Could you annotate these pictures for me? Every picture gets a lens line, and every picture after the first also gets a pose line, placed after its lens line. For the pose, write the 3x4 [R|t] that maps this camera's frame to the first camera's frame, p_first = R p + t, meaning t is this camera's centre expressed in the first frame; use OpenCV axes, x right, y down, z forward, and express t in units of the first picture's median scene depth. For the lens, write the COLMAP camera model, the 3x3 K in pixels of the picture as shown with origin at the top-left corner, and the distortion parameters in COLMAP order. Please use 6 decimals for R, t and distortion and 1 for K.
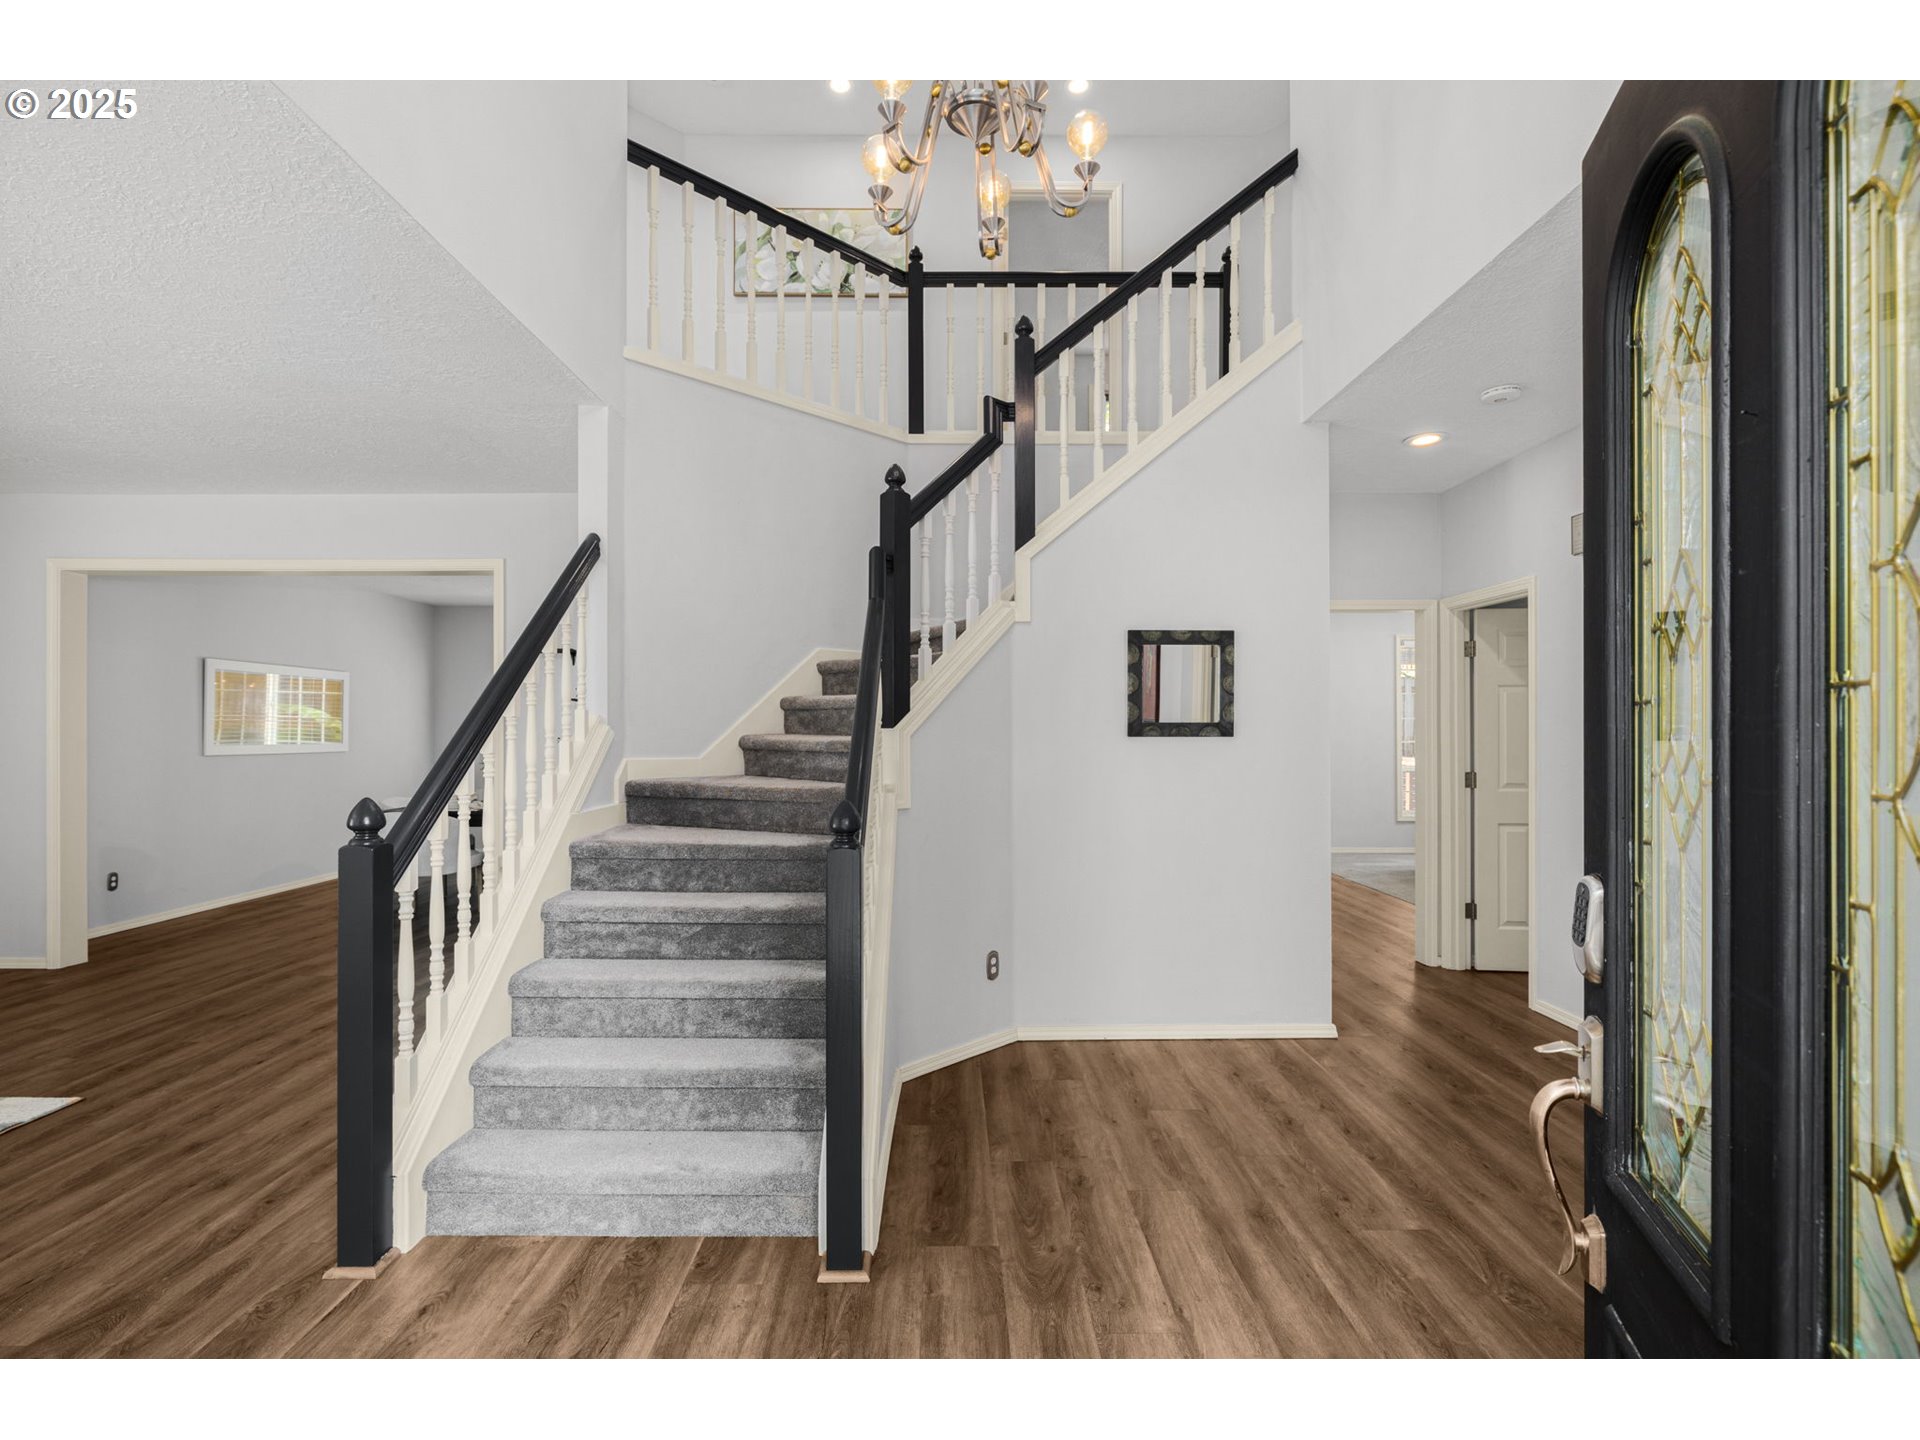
lens RADIAL K [[931.8, 0, 960.0], [0, 931.8, 720.0], [0, 0, 1]] dist [-0.003011, -0.000262]
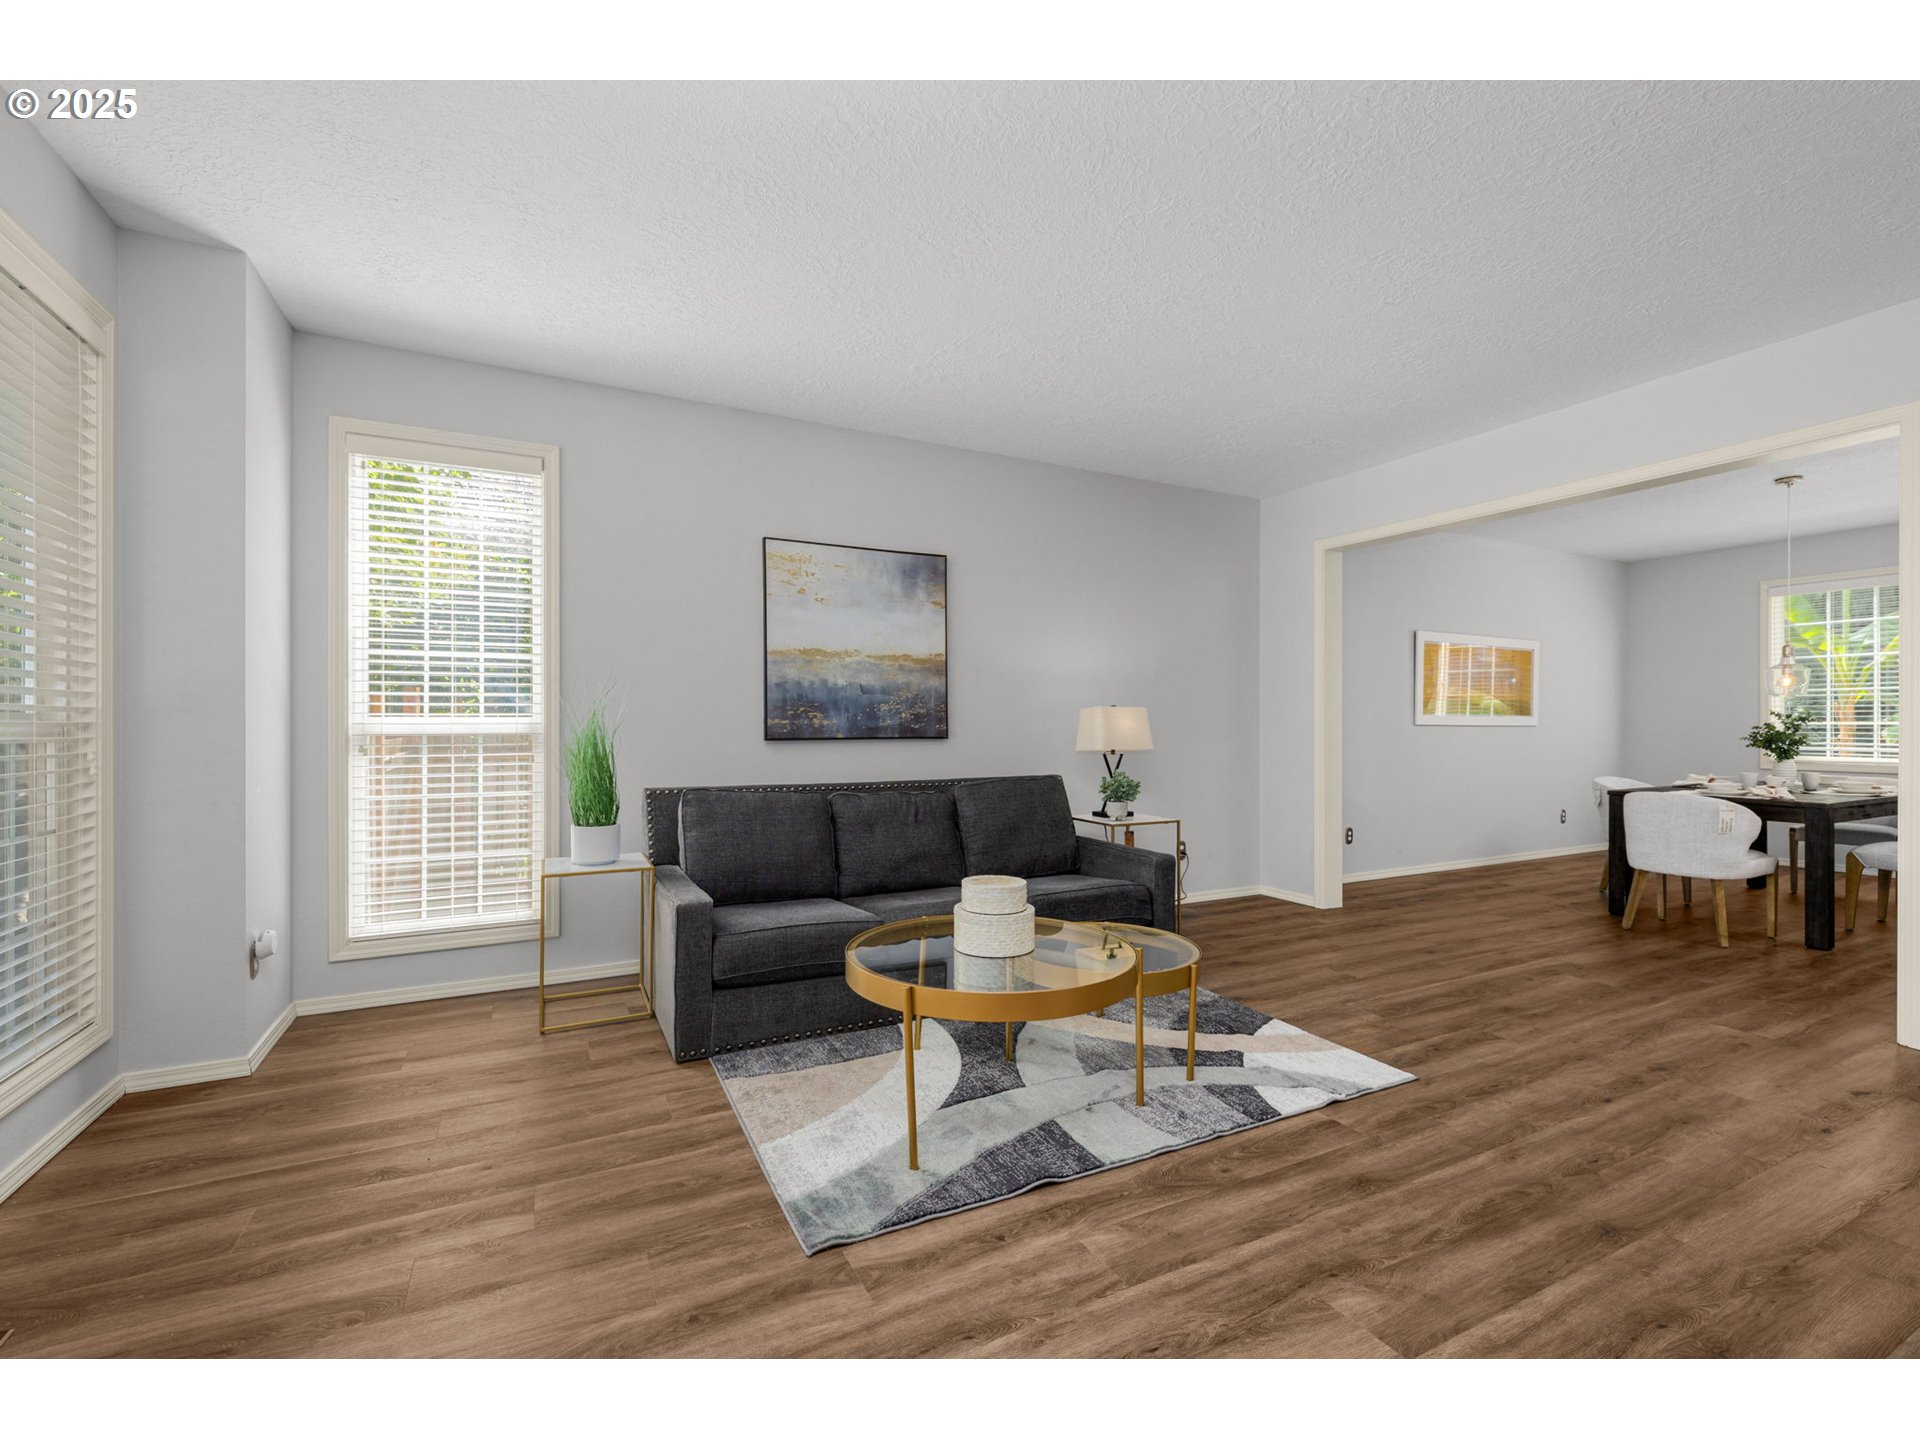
lens RADIAL K [[818.8, 0, 960.0], [0, 818.8, 720.0], [0, 0, 1]] dist [-0.000881, -0.000033]
pose [[0.457628, -0.004685, -0.889131, -0.330529], [0.005224, 0.999983, -0.002580, 0.046394], [0.889128, -0.003464, 0.457645, 0.184823]]
